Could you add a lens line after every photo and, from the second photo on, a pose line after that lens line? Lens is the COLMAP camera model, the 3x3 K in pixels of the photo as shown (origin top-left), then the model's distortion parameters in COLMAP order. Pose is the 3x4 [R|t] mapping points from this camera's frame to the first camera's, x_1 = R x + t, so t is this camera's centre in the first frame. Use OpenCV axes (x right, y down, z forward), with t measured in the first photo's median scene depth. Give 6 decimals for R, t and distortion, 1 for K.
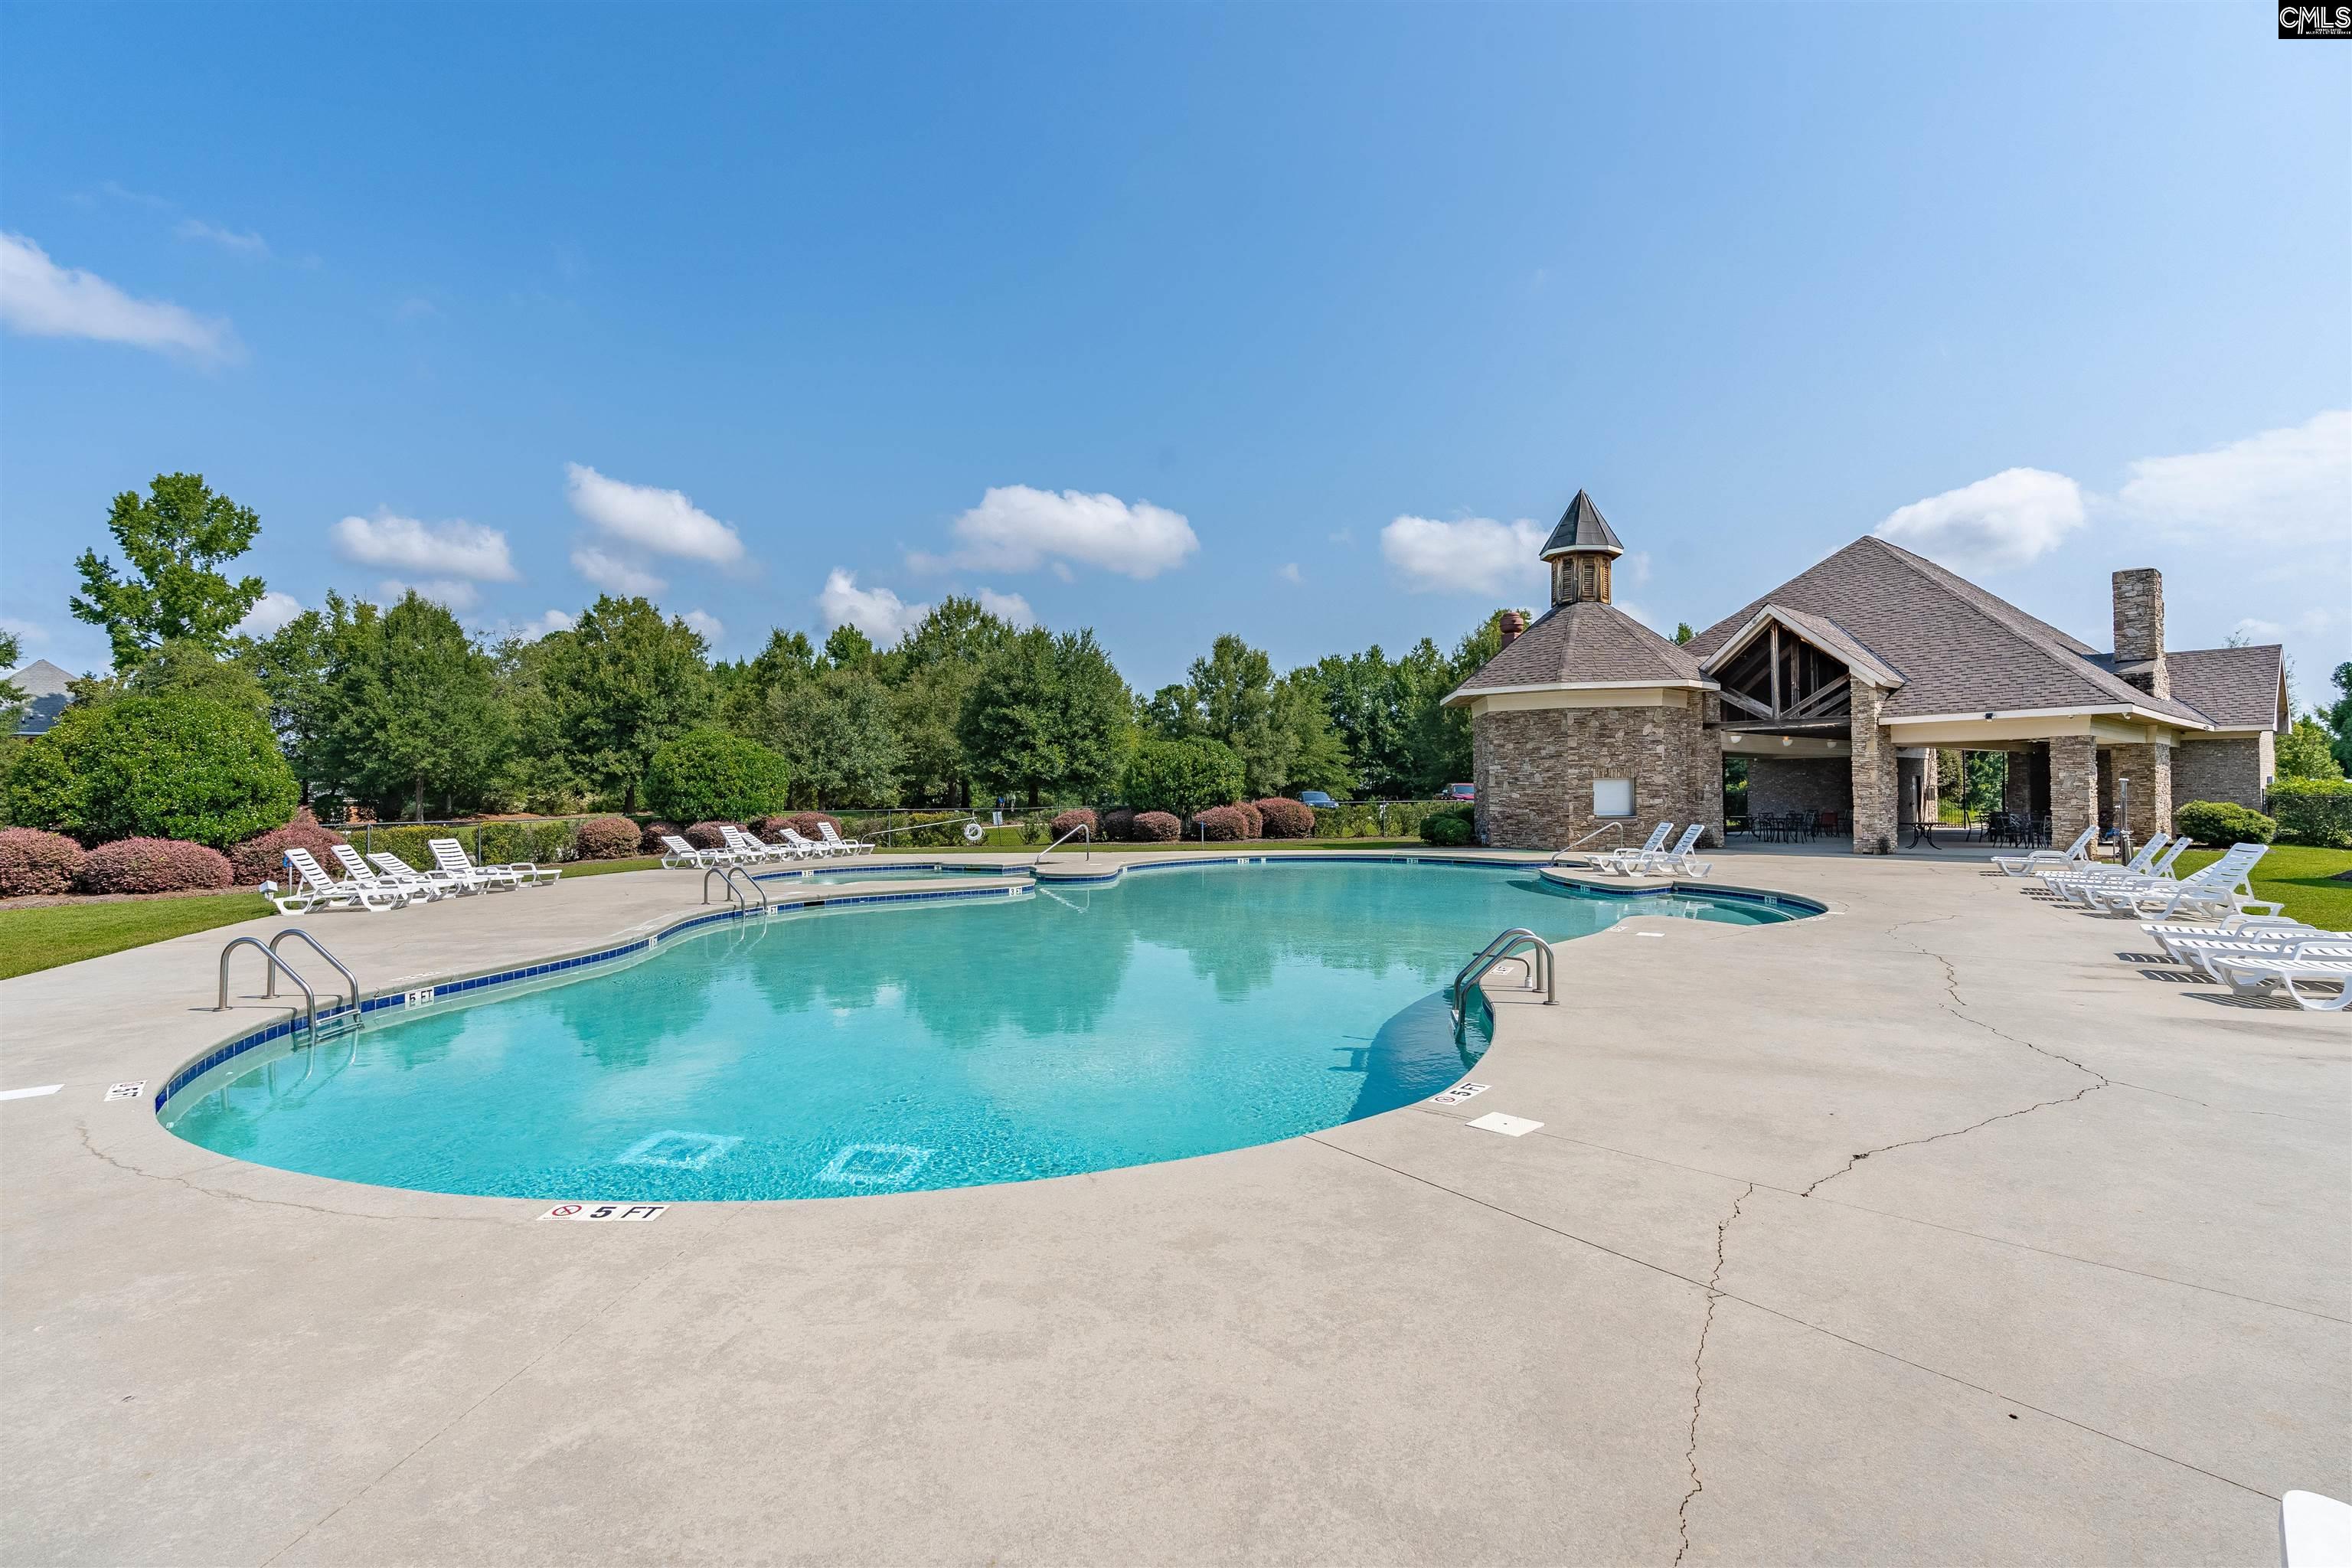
lens RADIAL K [[1099.0, 0, 1176.4], [0, 1099.0, 787.9], [0, 0, 1]] dist [-0.014410, 0.000223]
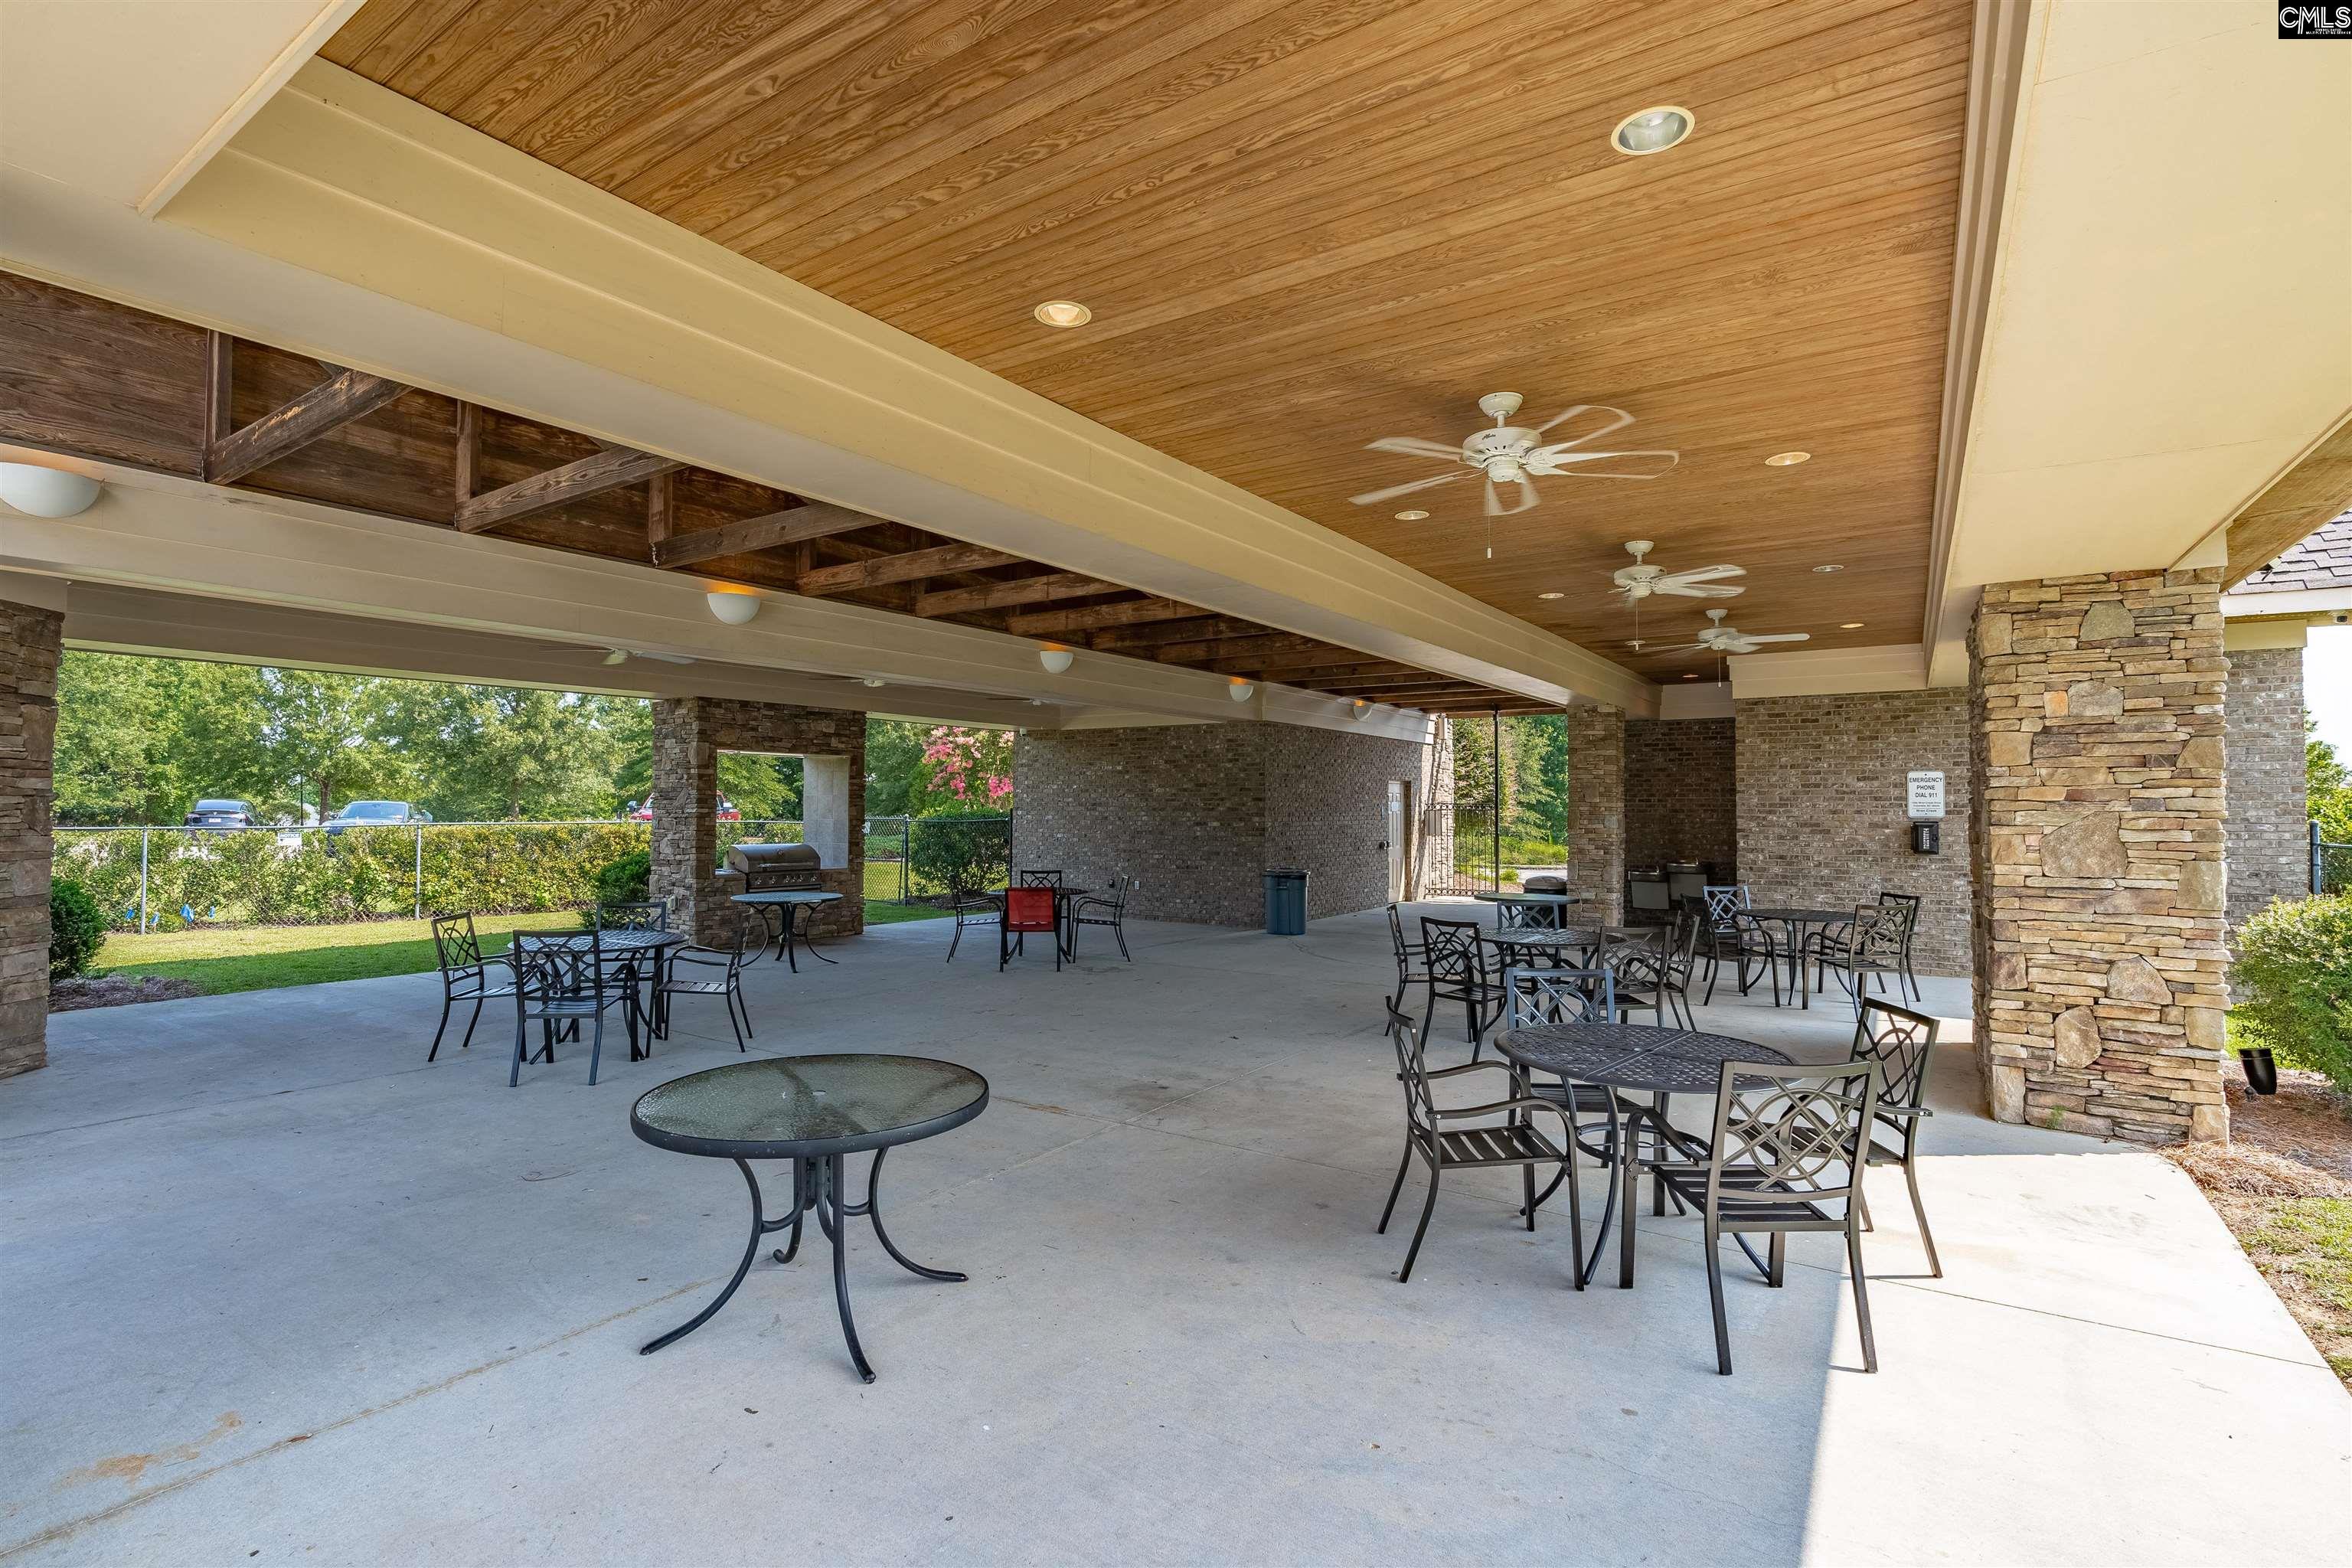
lens RADIAL K [[1099.0, 0, 1178.0], [0, 1099.0, 795.2], [0, 0, 1]] dist [-0.014410, 0.000223]
pose [[0.960906, 0.011986, 0.276614, 0.447547], [-0.009782, 0.999908, -0.009345, -0.000081], [-0.276701, 0.006273, 0.960936, 0.571909]]
